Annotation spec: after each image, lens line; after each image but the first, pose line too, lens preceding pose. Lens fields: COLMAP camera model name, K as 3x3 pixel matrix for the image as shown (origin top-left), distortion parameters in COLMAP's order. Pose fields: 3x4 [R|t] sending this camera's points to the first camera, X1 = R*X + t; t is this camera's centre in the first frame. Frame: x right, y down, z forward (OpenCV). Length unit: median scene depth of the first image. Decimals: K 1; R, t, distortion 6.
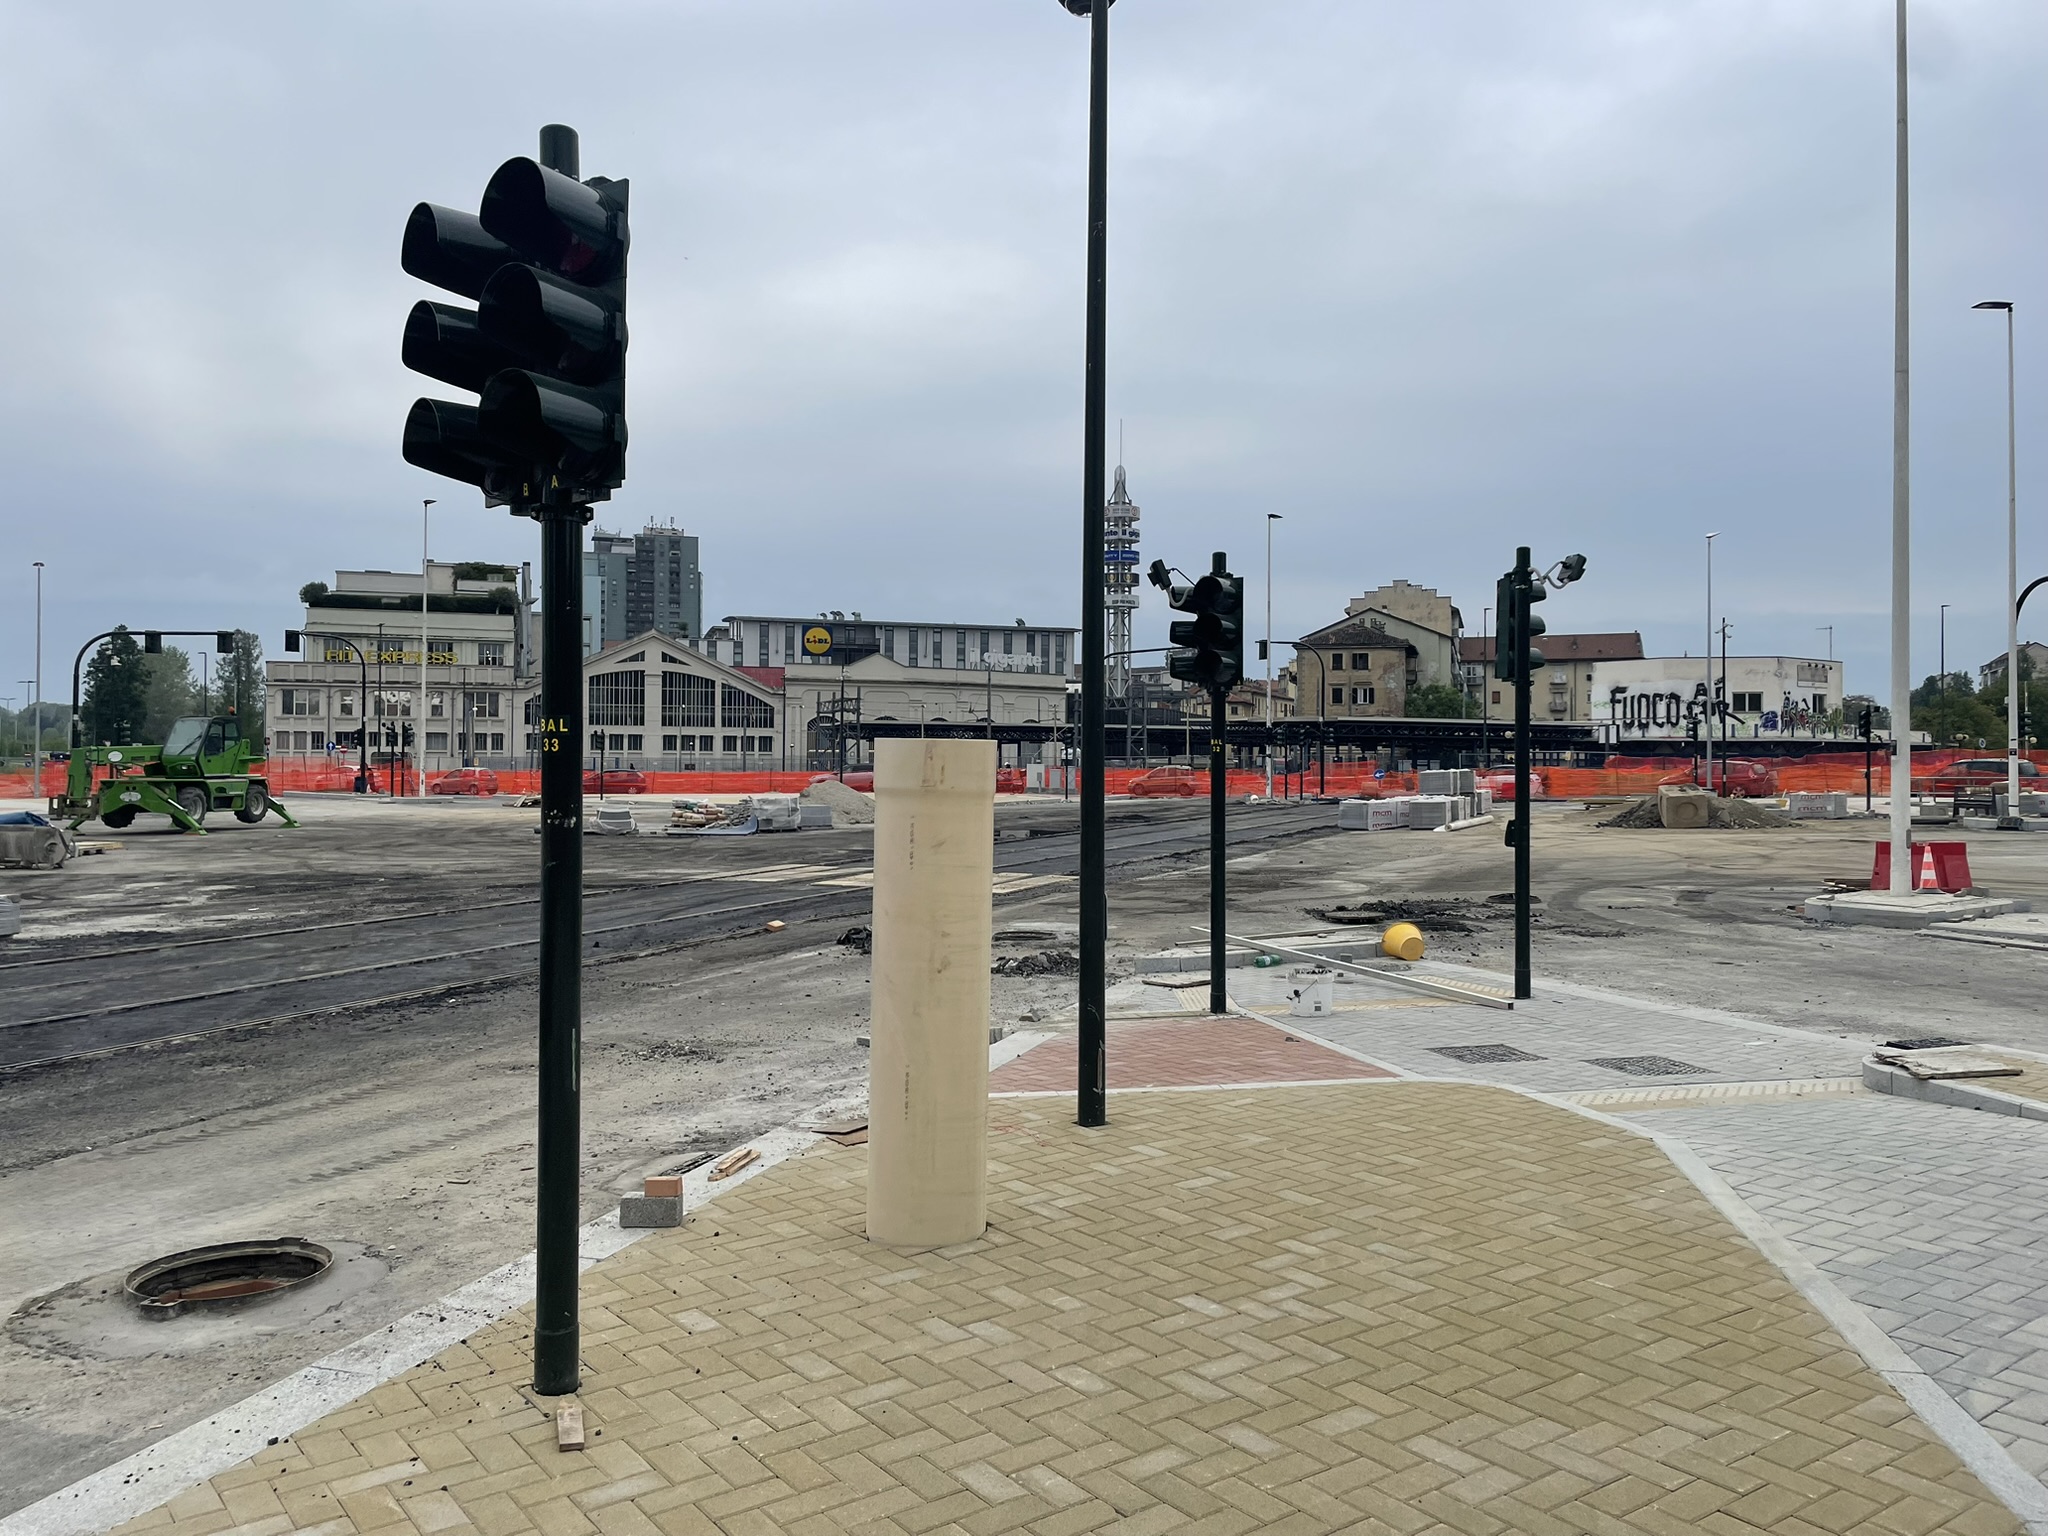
lens RADIAL K [[1529.9, 0, 1011.7], [0, 1529.9, 762.2], [0, 0, 1]] dist [0.089266, -0.107464]
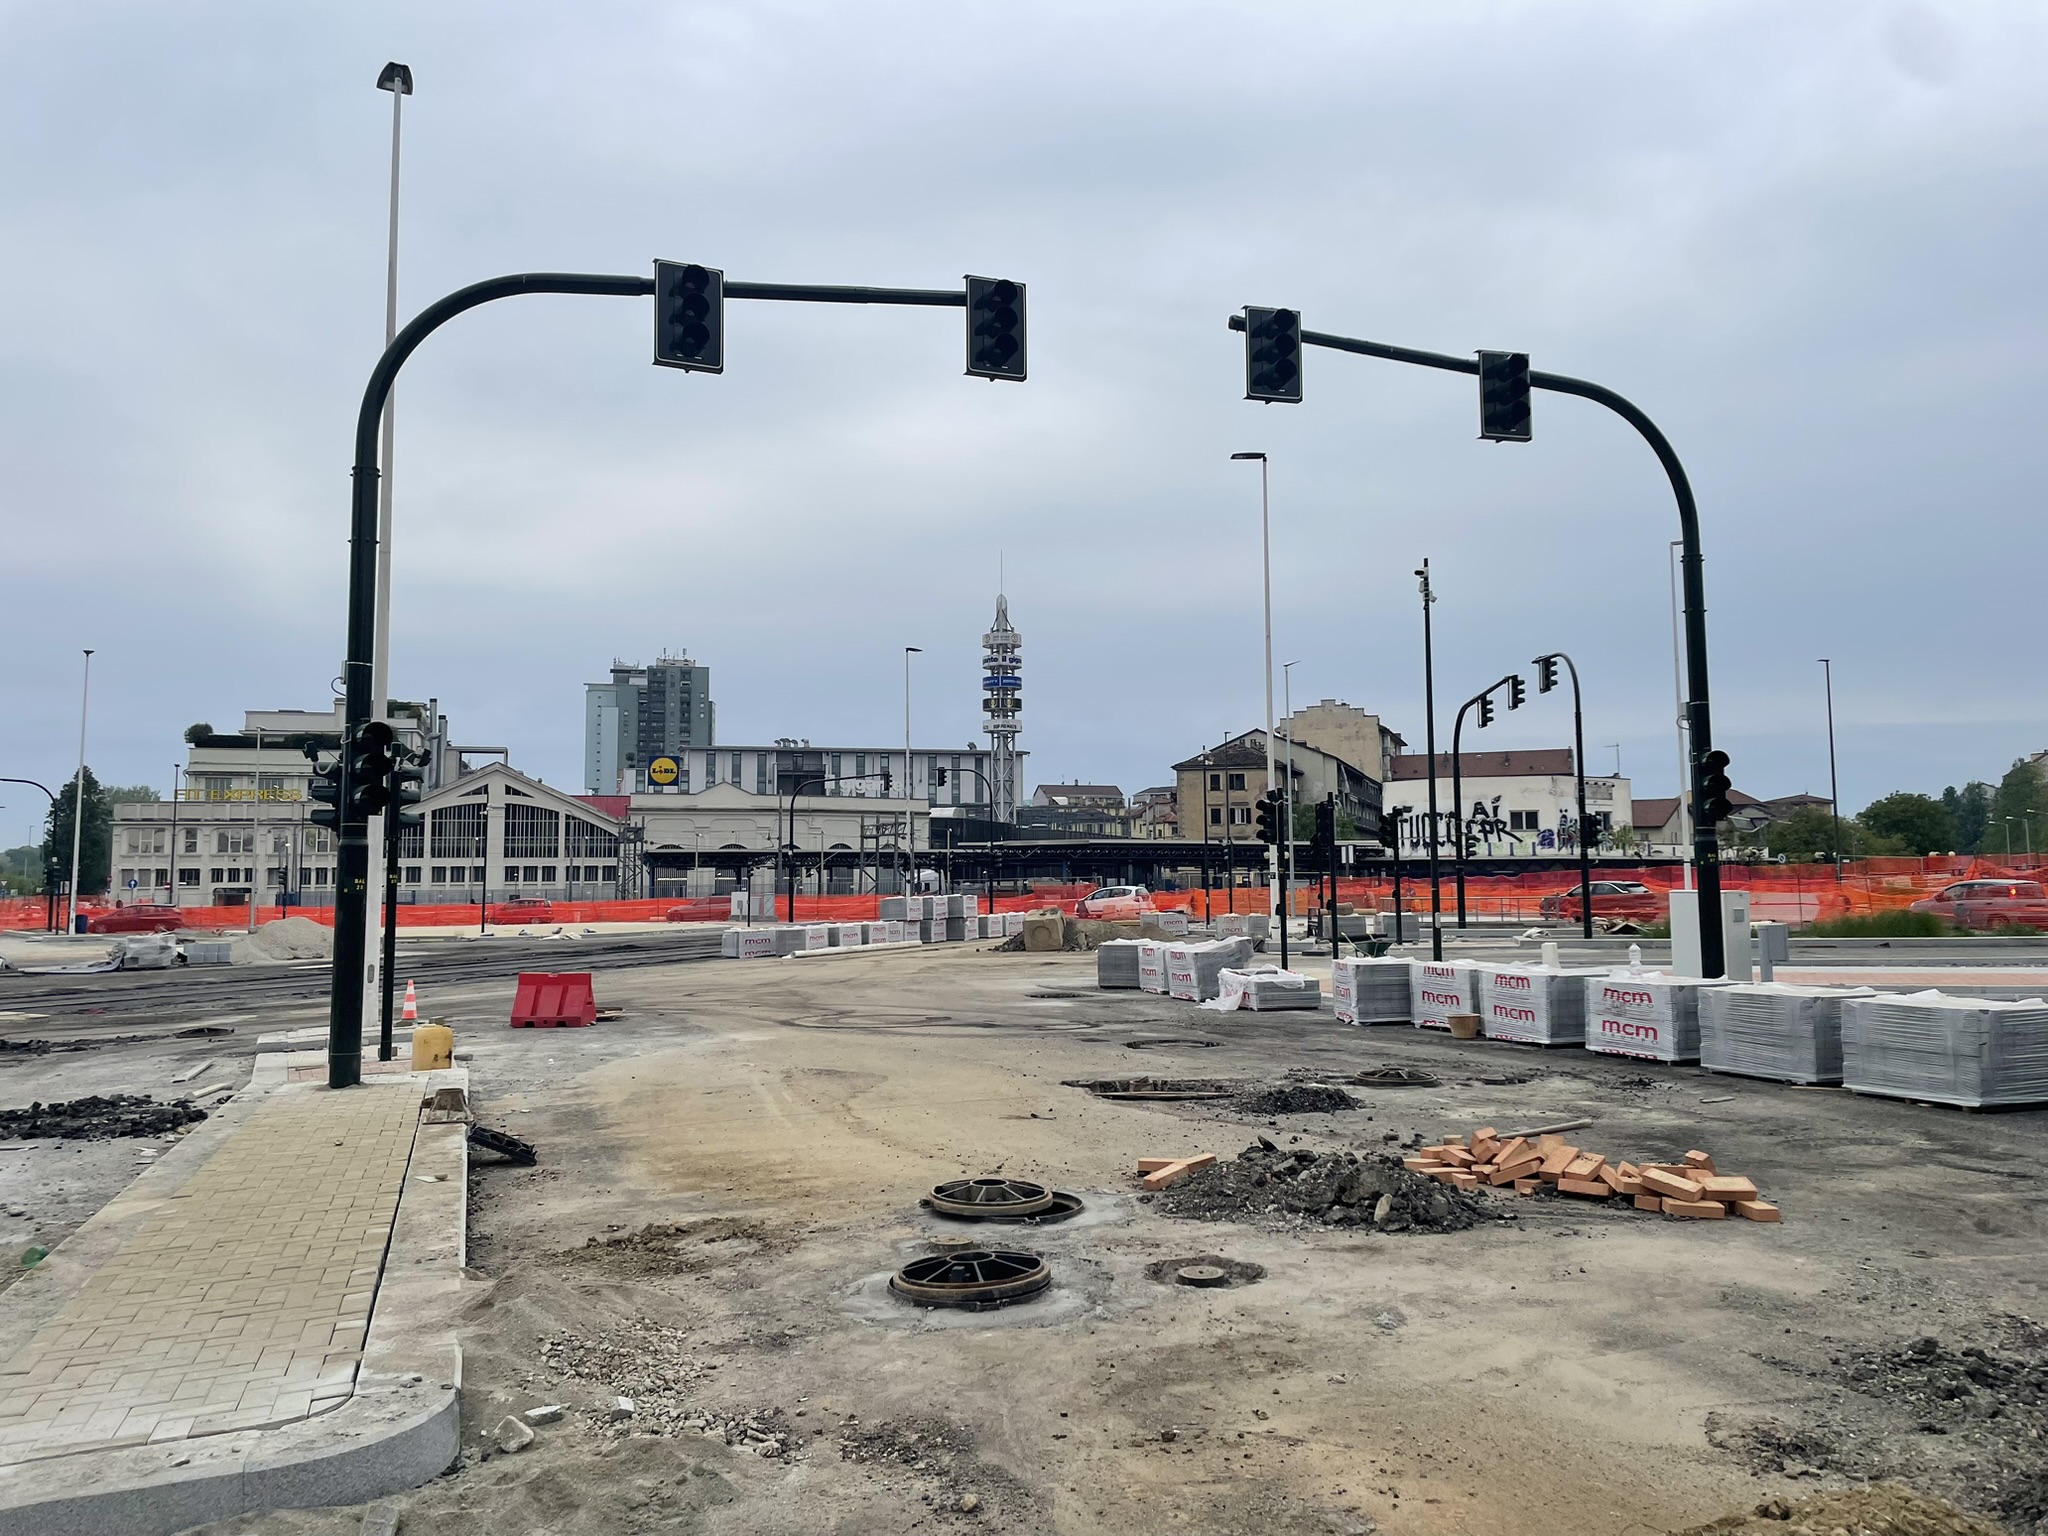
lens RADIAL K [[1529.9, 0, 1014.4], [0, 1529.9, 718.6], [0, 0, 1]] dist [0.089266, -0.107464]
pose [[0.999102, -0.016830, -0.038881, 0.148556], [0.012559, 0.994117, -0.107583, -0.000723], [0.040463, 0.106998, 0.993435, -0.010289]]
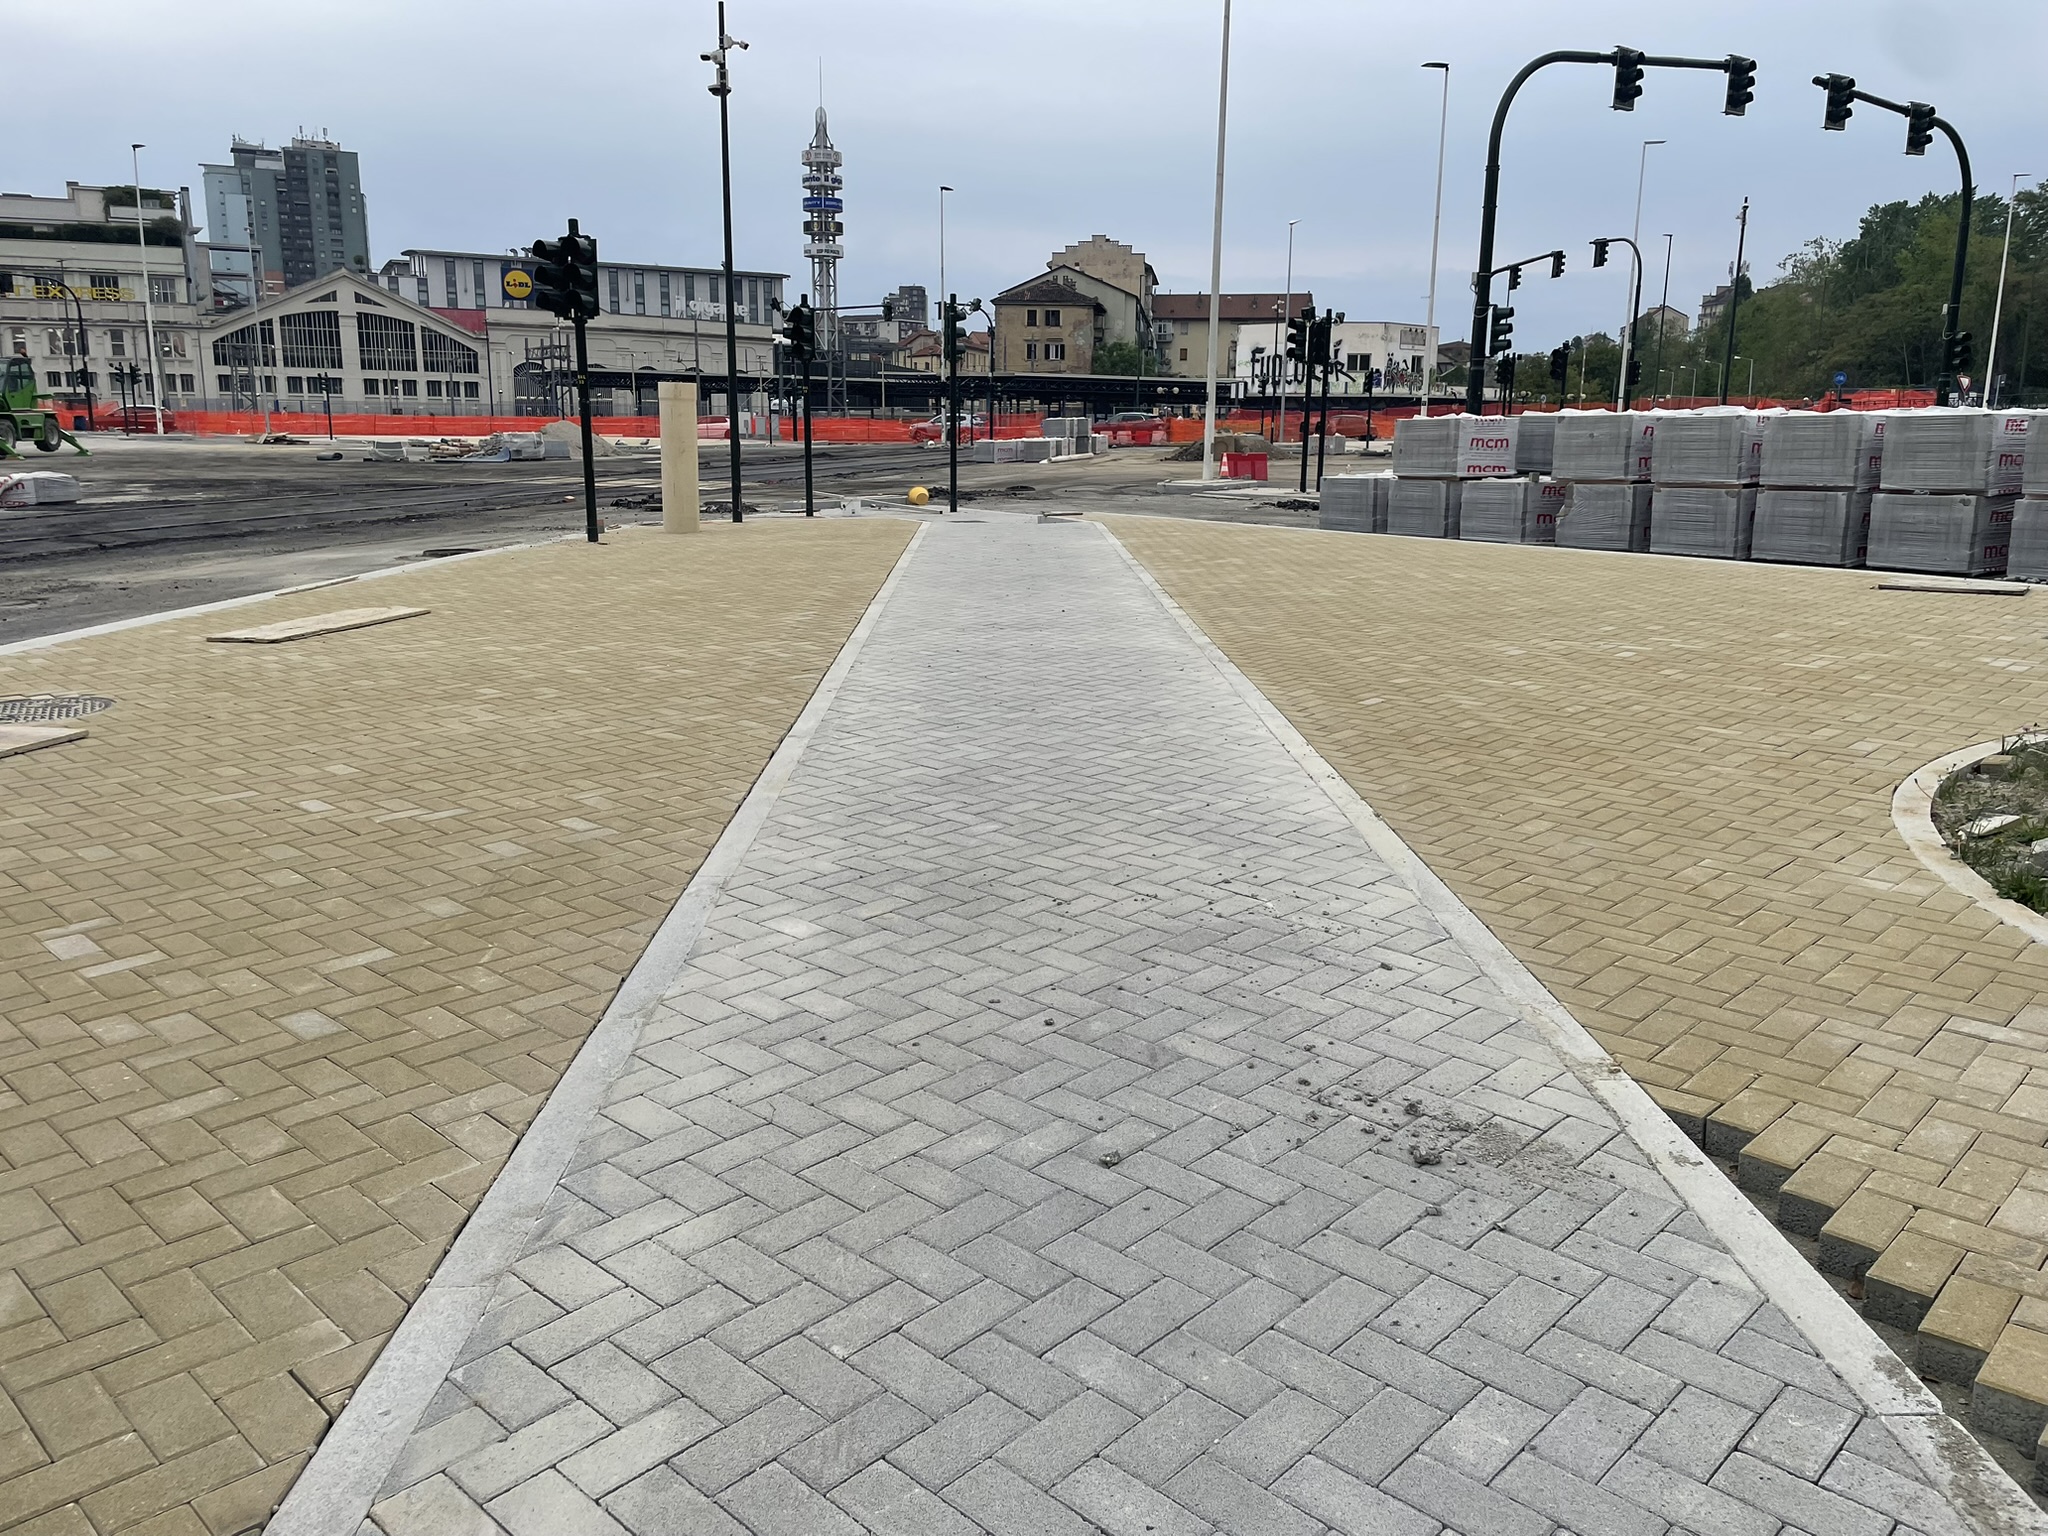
lens RADIAL K [[1529.9, 0, 1038.3], [0, 1529.9, 758.5], [0, 0, 1]] dist [0.089266, -0.107464]
pose [[0.980894, -0.036086, 0.191168, 0.002032], [-0.006227, 0.976319, 0.216246, 0.002243], [-0.194444, -0.213305, 0.957441, -0.107380]]
